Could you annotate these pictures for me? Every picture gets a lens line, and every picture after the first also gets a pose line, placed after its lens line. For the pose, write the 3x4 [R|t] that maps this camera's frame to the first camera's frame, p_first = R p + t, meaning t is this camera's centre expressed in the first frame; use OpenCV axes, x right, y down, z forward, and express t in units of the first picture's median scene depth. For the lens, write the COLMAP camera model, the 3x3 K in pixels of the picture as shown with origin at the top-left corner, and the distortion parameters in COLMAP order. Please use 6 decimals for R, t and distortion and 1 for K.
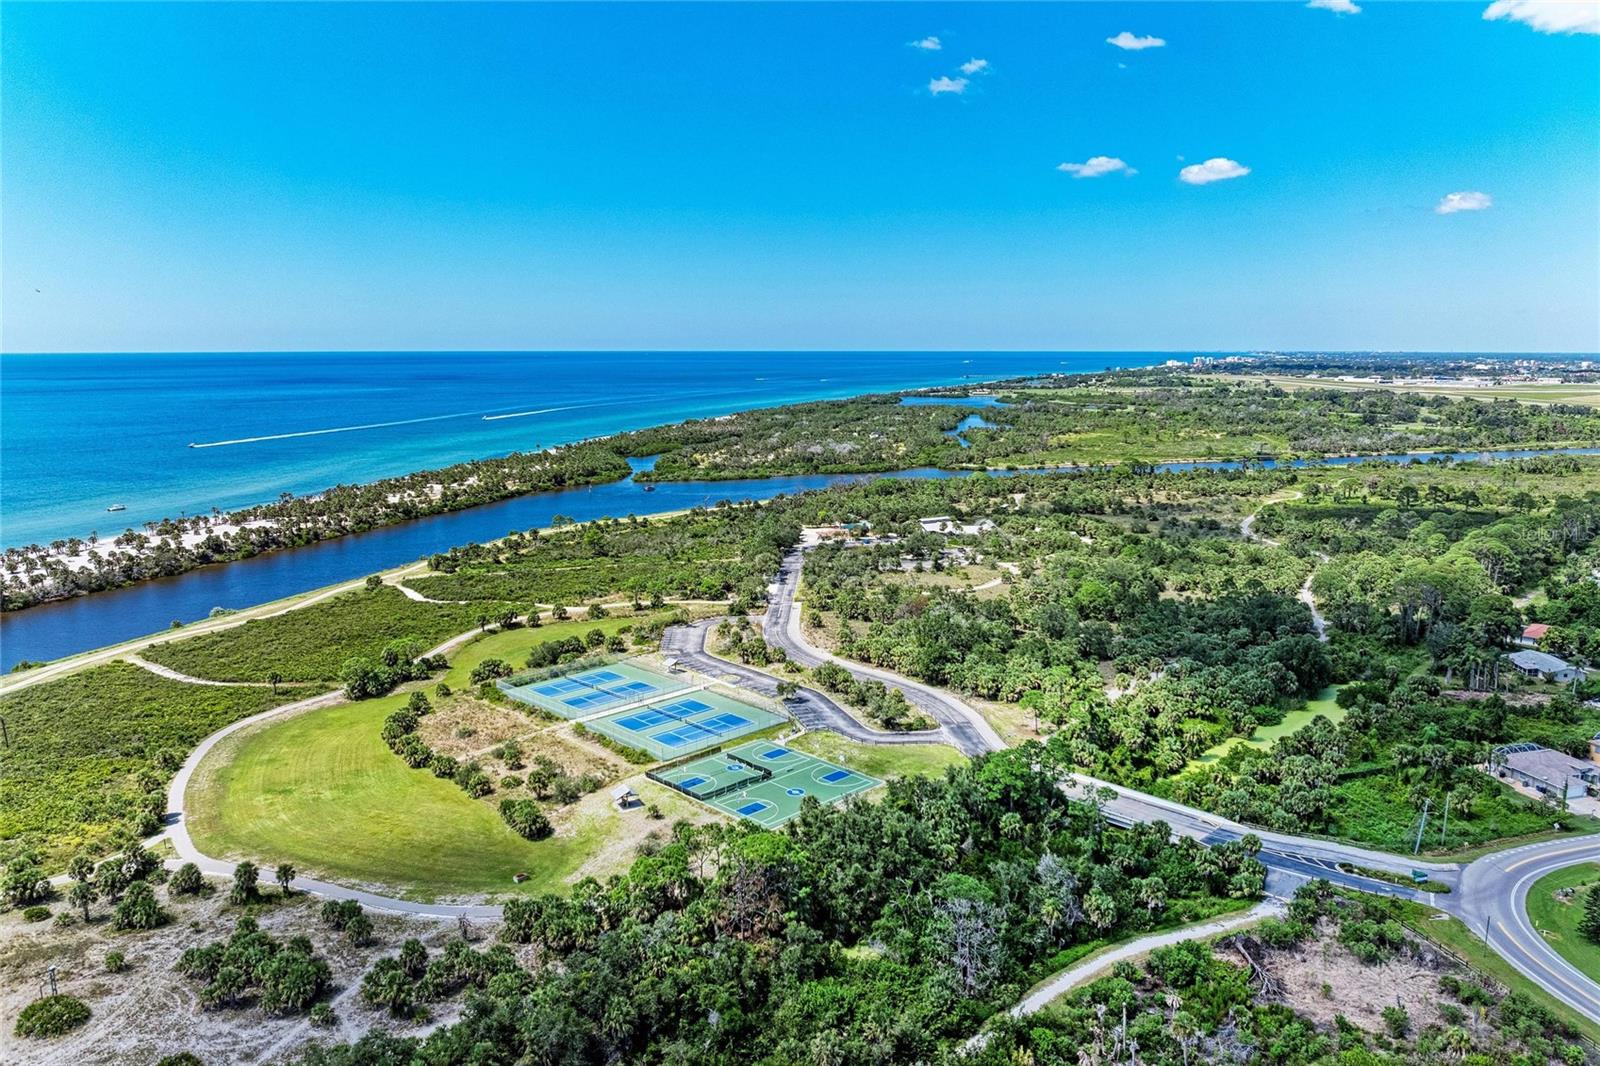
lens RADIAL K [[1122.1, 0, 800.0], [0, 1122.1, 533.0], [0, 0, 1]] dist [0.003232, -0.110666]
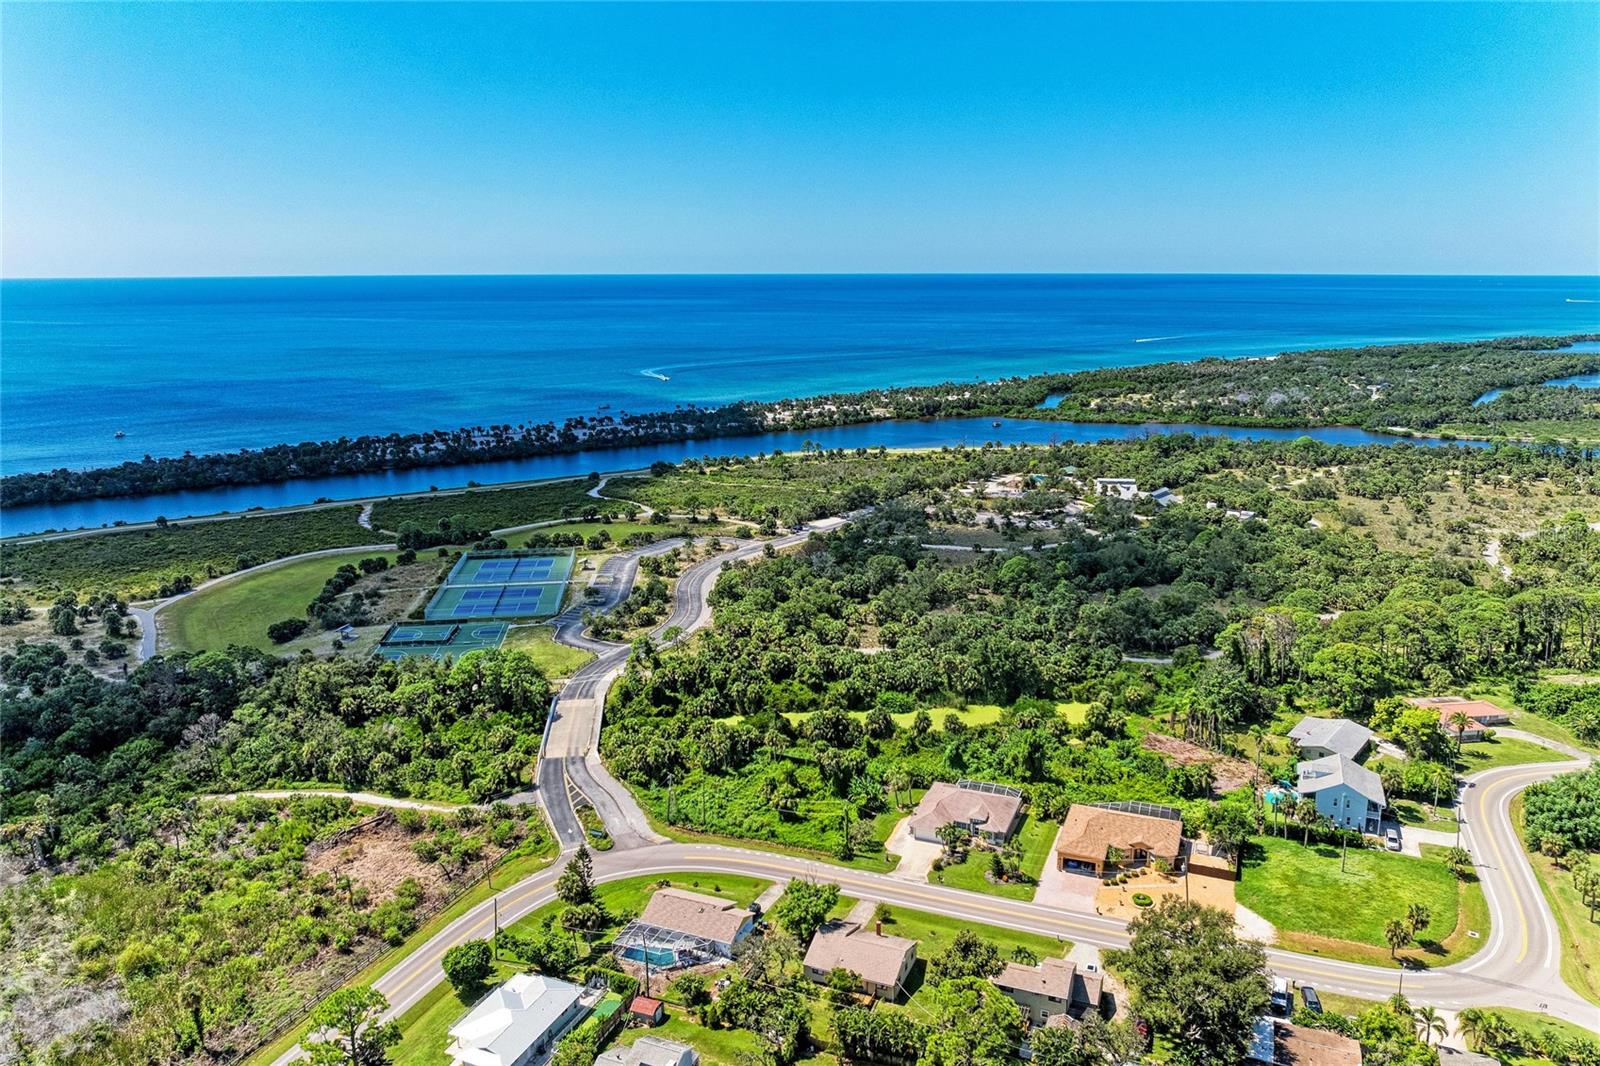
lens RADIAL K [[1118.1, 0, 823.6], [0, 1118.1, 533.1], [0, 0, 1]] dist [0.002350, -0.000779]
pose [[0.803115, 0.144677, -0.577992, 0.790592], [-0.103254, 0.989189, 0.104132, -0.070328], [0.586809, -0.023950, 0.809371, 0.144542]]
